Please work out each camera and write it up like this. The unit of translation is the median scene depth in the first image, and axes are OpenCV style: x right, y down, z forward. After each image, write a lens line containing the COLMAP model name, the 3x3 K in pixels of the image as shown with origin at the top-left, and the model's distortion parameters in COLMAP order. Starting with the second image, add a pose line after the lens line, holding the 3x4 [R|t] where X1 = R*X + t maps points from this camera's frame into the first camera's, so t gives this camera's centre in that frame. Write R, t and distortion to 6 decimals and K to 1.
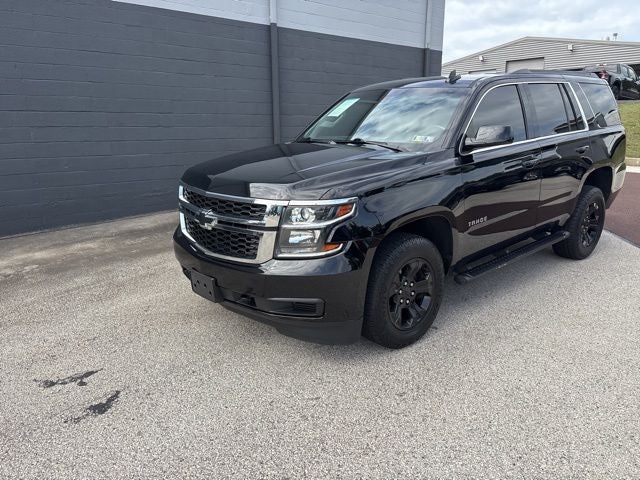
lens RADIAL K [[482.8, 0, 319.2], [0, 482.8, 244.4], [0, 0, 1]] dist [0.058682, -0.061420]
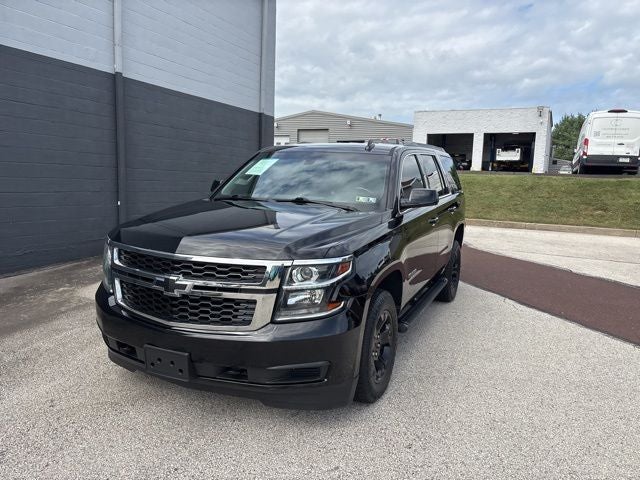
lens RADIAL K [[482.8, 0, 326.0], [0, 482.8, 243.5], [0, 0, 1]] dist [0.058682, -0.061420]
pose [[0.909002, -0.022361, 0.416190, -0.334519], [0.070313, 0.992475, -0.100246, -0.019235], [-0.410817, 0.120387, 0.903735, 0.082192]]
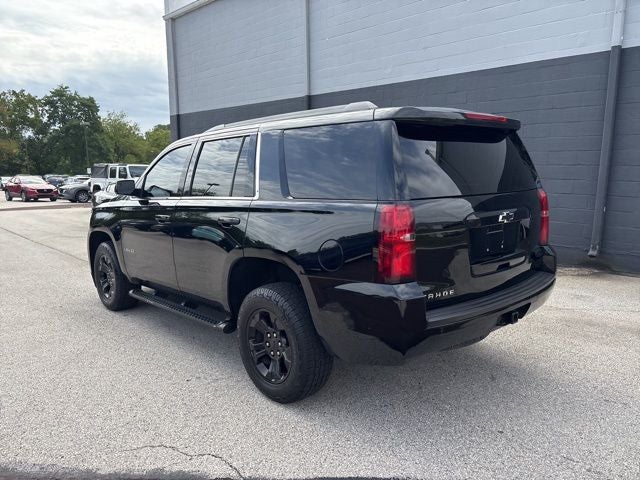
lens RADIAL K [[482.8, 0, 314.9], [0, 482.8, 244.9], [0, 0, 1]] dist [0.058682, -0.061420]
pose [[0.019551, 0.168183, -0.985562, 1.752023], [-0.254204, 0.954193, 0.157787, -0.424901], [0.966953, 0.247449, 0.061409, 1.502527]]
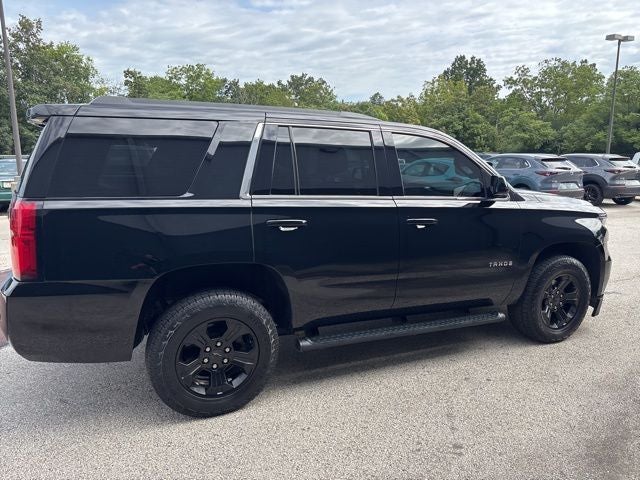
lens RADIAL K [[482.8, 0, 323.9], [0, 482.8, 234.6], [0, 0, 1]] dist [0.058682, -0.061420]
pose [[-0.963041, -0.043095, 0.265884, 0.049725], [0.073864, 0.907024, 0.414550, -0.725228], [-0.259029, 0.418868, -0.870318, 2.566338]]
